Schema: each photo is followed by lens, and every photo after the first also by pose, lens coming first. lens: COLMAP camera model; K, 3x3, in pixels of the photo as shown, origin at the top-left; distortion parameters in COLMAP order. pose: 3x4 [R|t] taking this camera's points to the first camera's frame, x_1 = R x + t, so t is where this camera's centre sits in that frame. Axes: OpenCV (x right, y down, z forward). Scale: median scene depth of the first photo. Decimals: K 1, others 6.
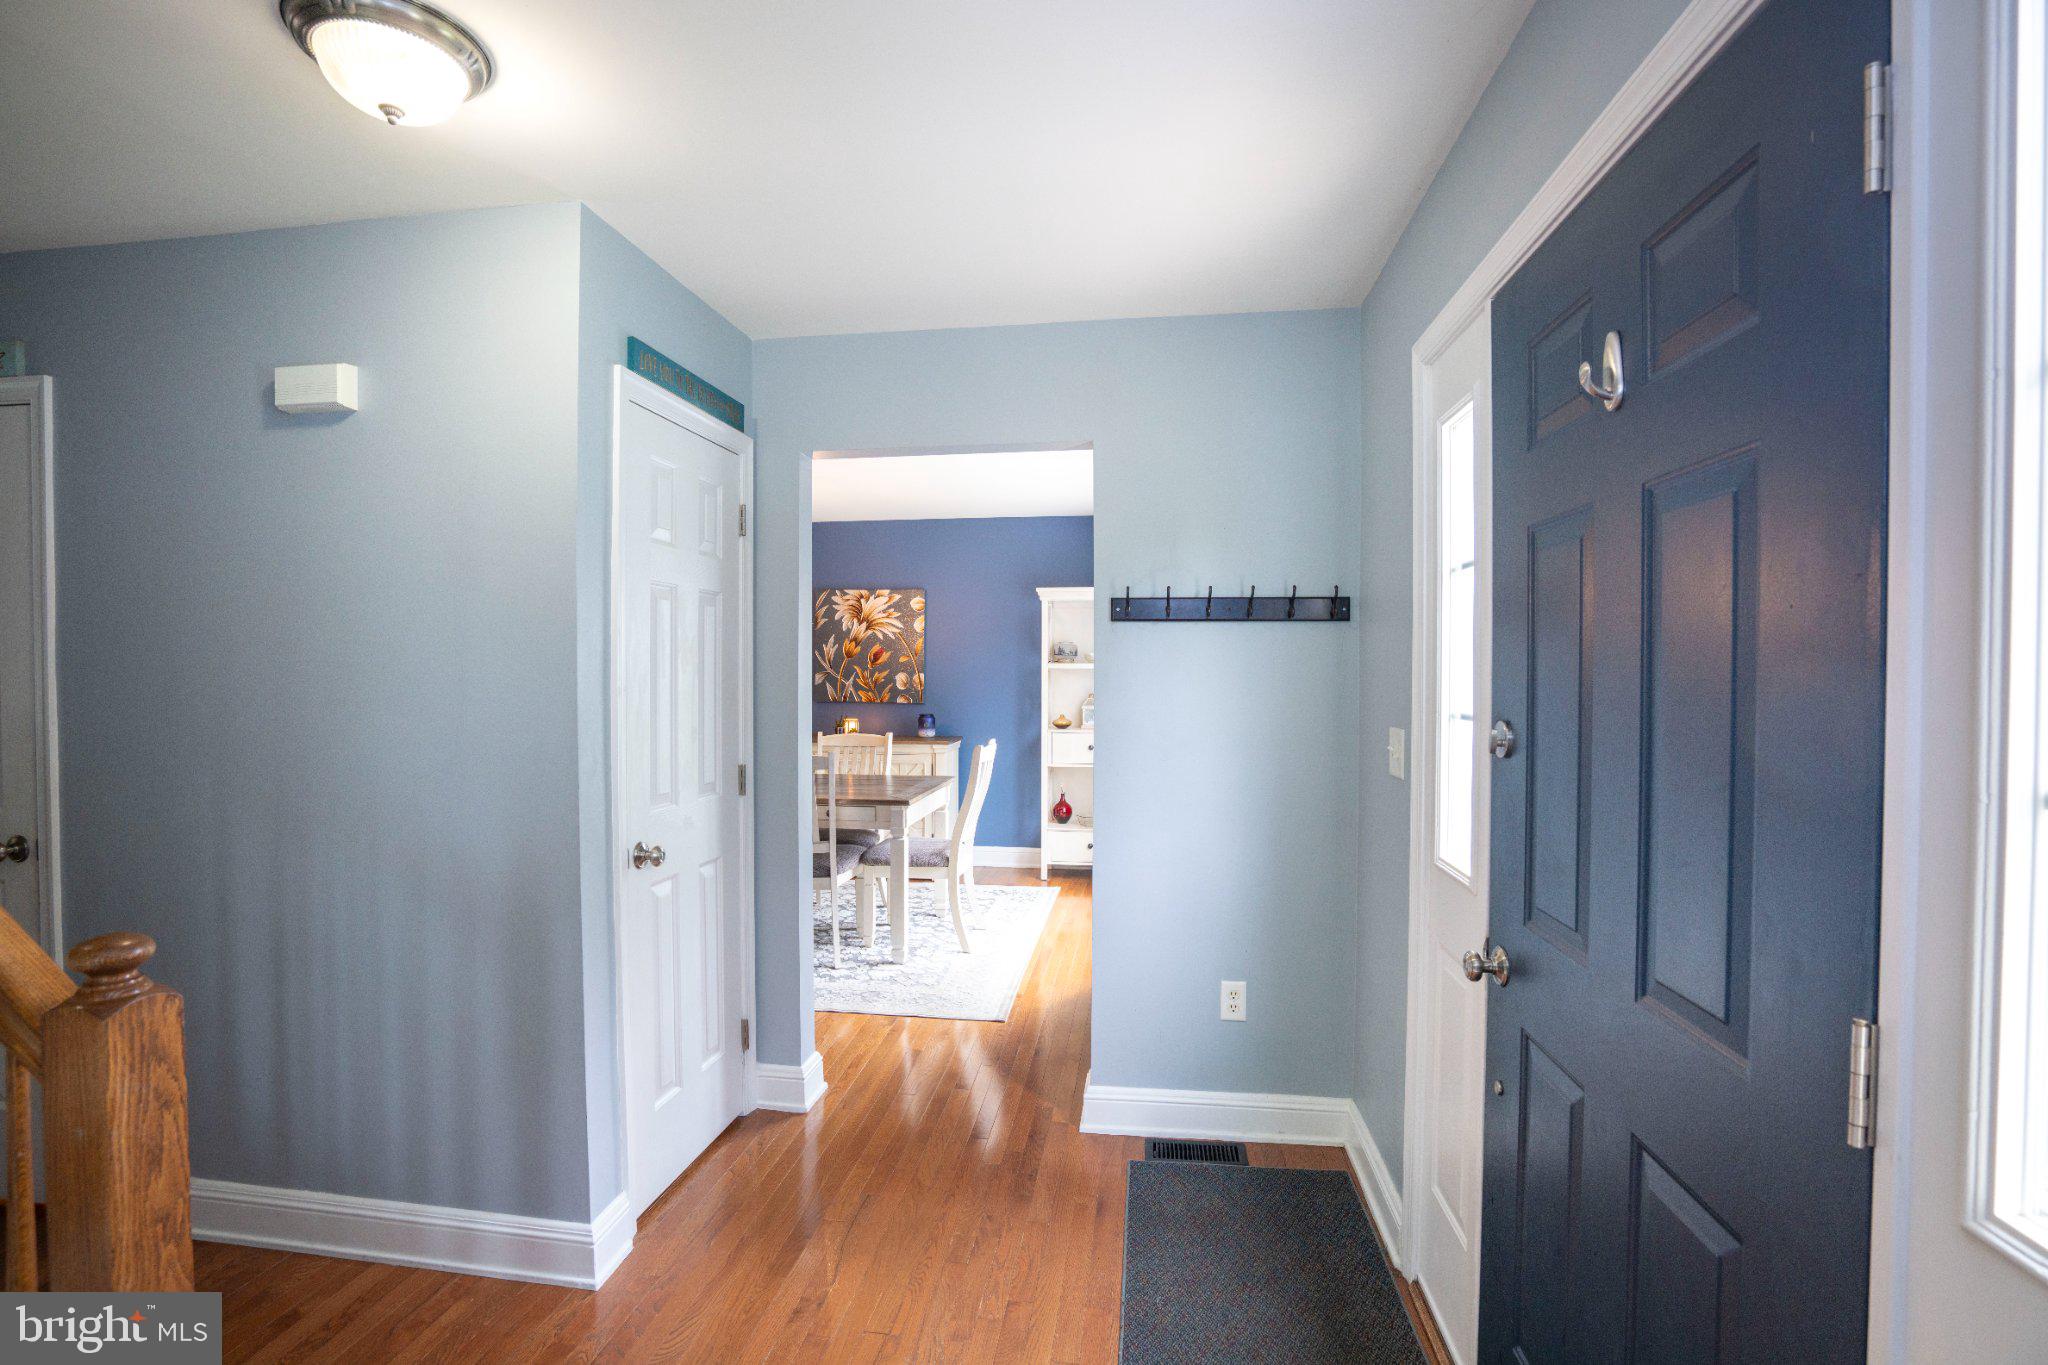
lens RADIAL K [[945.6, 0, 1020.7], [0, 945.6, 688.8], [0, 0, 1]] dist [-0.067958, 0.031131]
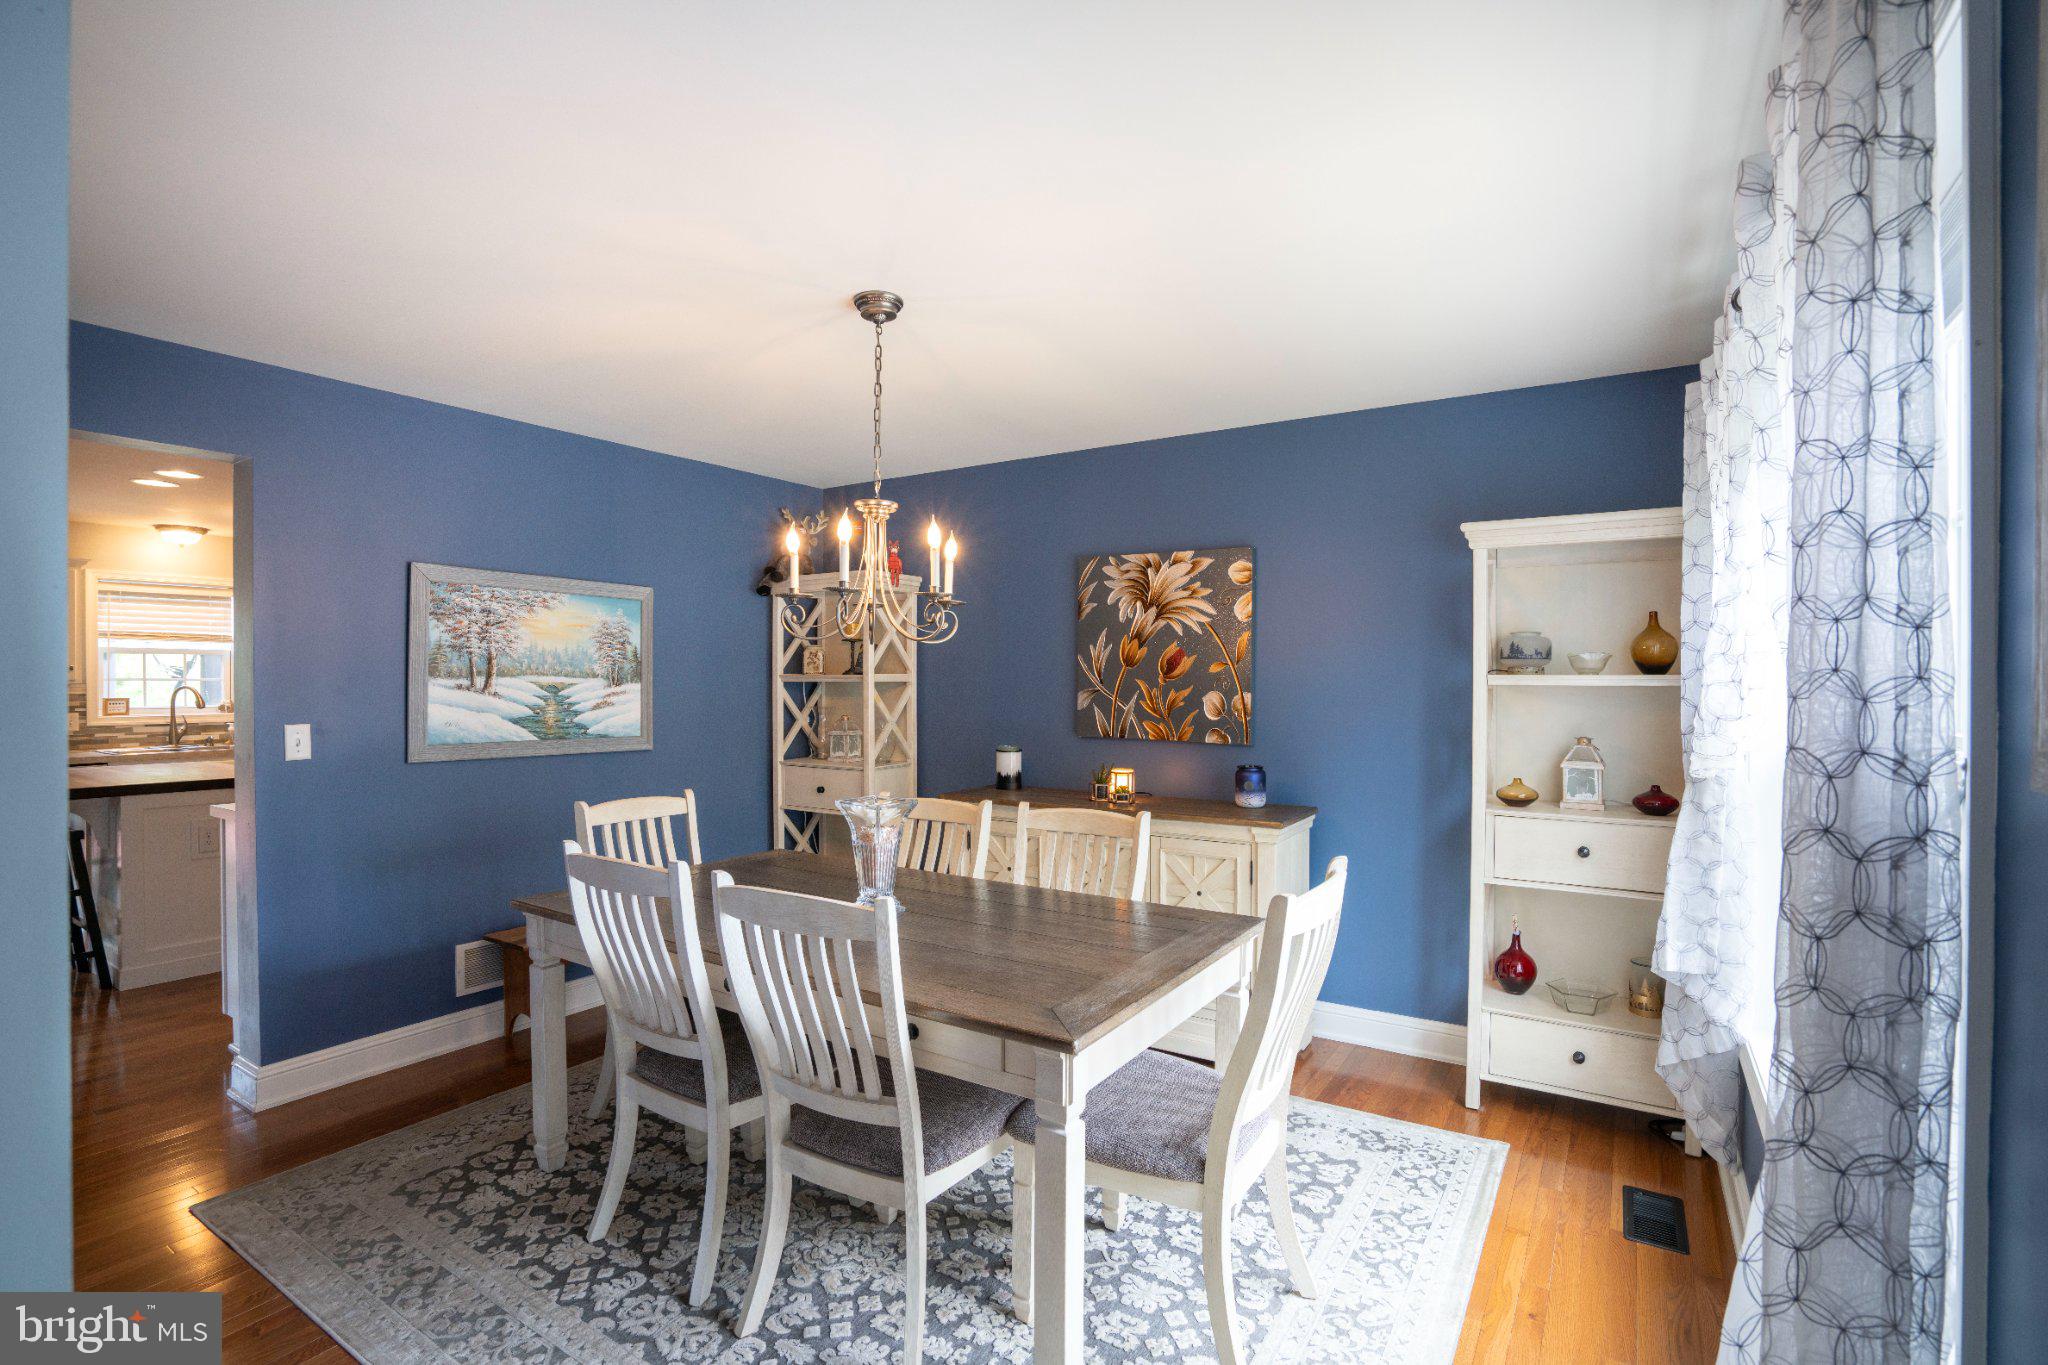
lens RADIAL K [[945.6, 0, 1020.7], [0, 945.6, 688.8], [0, 0, 1]] dist [-0.067958, 0.031131]
pose [[0.905376, 0.005232, -0.424579, 0.013754], [-0.009635, 0.999920, -0.008224, -0.012656], [0.424502, 0.011537, 0.905354, 0.422173]]
